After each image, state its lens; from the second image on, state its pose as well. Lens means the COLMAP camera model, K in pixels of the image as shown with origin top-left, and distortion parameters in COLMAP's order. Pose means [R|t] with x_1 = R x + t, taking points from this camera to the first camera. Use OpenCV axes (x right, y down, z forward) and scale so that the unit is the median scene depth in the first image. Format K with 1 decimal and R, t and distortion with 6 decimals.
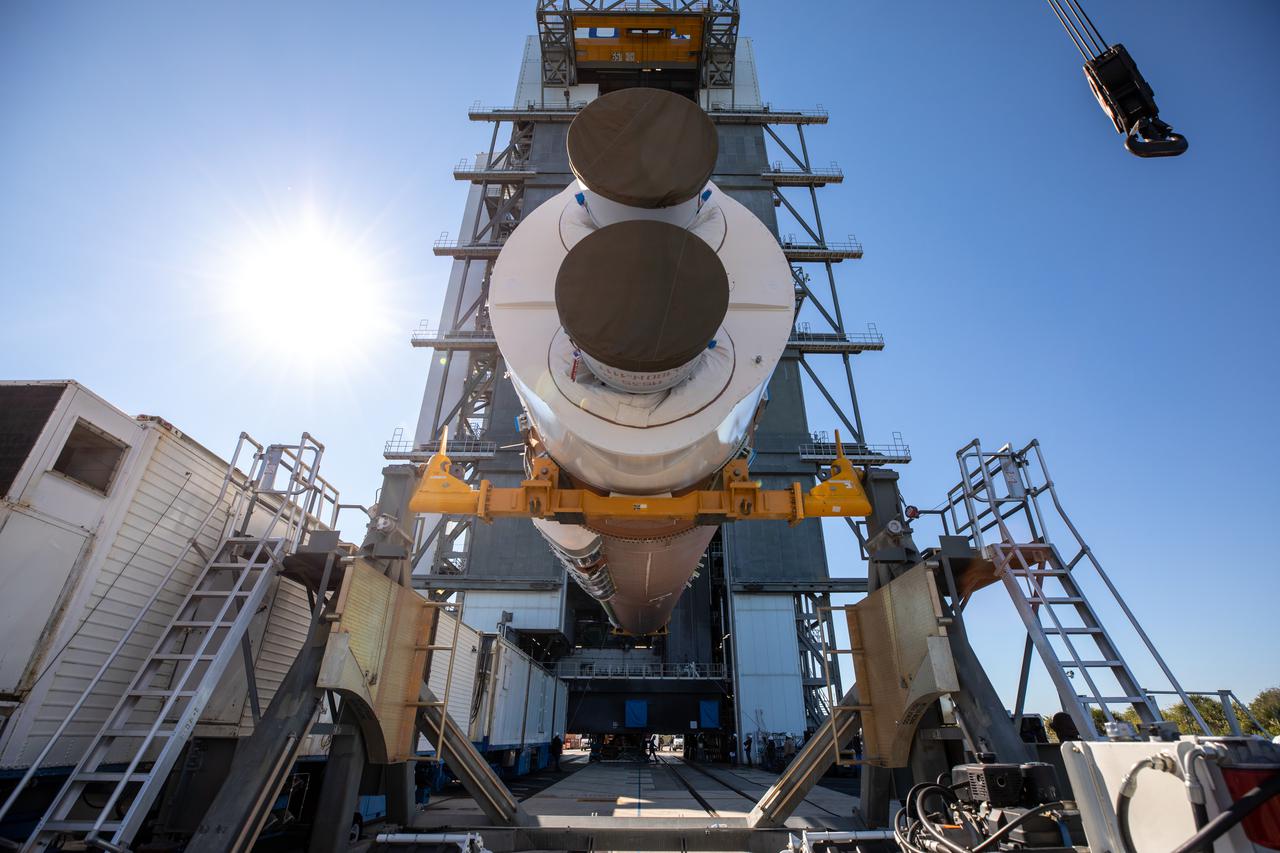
lens RADIAL K [[584.9, 0, 637.3], [0, 584.9, 425.6], [0, 0, 1]] dist [-0.029734, 0.001959]
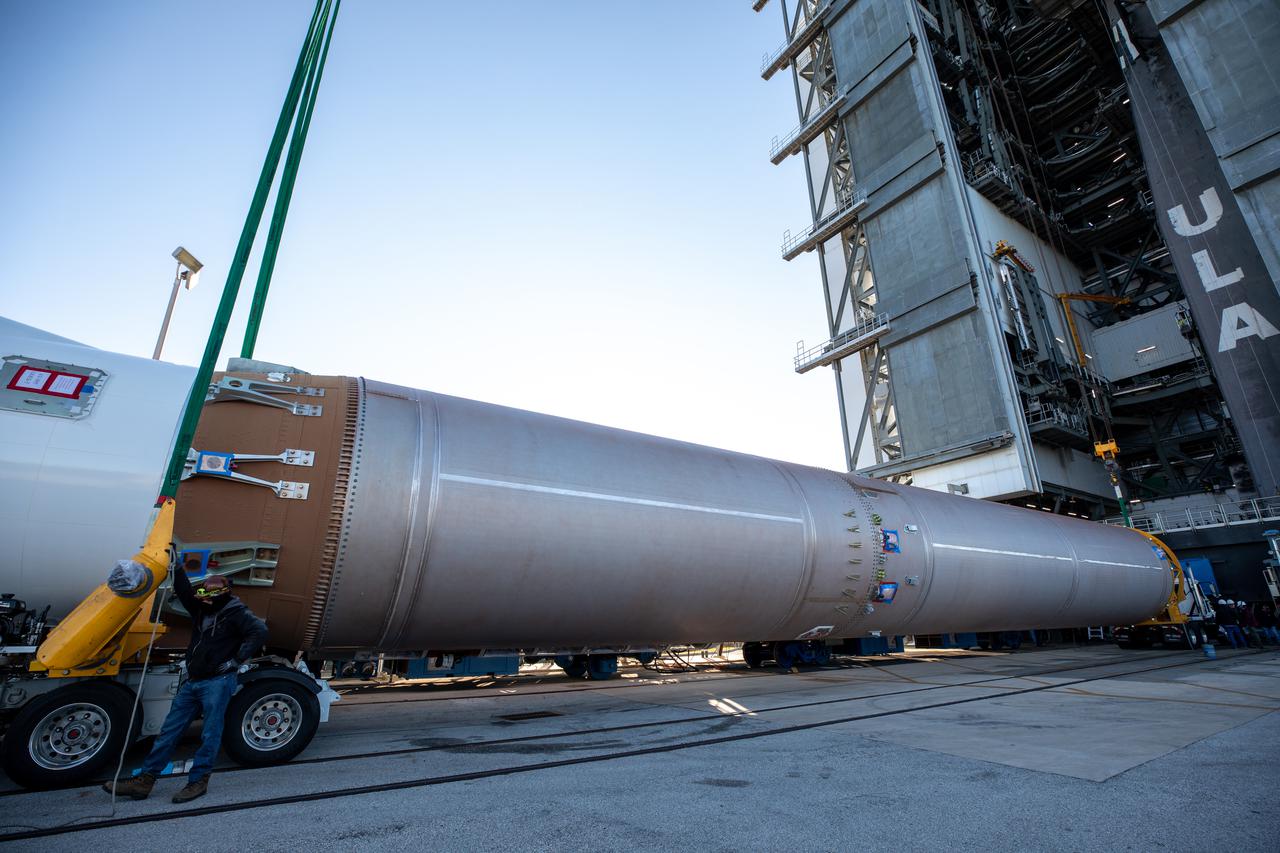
lens RADIAL K [[575.9, 0, 648.8], [0, 575.9, 424.9], [0, 0, 1]] dist [-0.035765, 0.009644]
pose [[0.555679, -0.292561, -0.778221, 0.171677], [0.412390, 0.909766, -0.047552, 0.070679], [0.721911, -0.294507, 0.626187, 0.121416]]
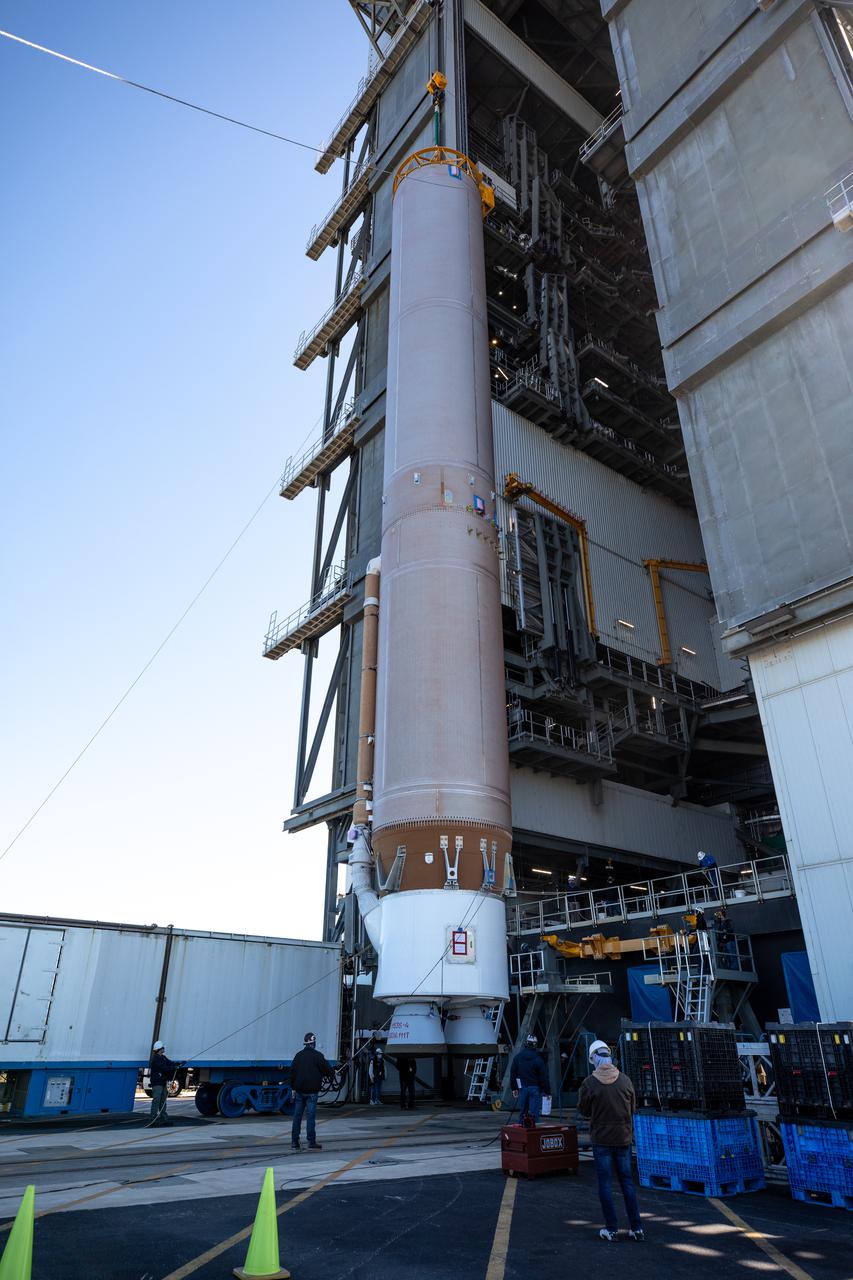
lens RADIAL K [[802.8, 0, 418.7], [0, 802.8, 634.2], [0, 0, 1]] dist [-0.000811, 0.003502]
pose [[0.604112, -0.373713, -0.703837, 0.331334], [0.378752, 0.911736, -0.159013, 0.225867], [0.701138, -0.170518, 0.692336, 0.413449]]
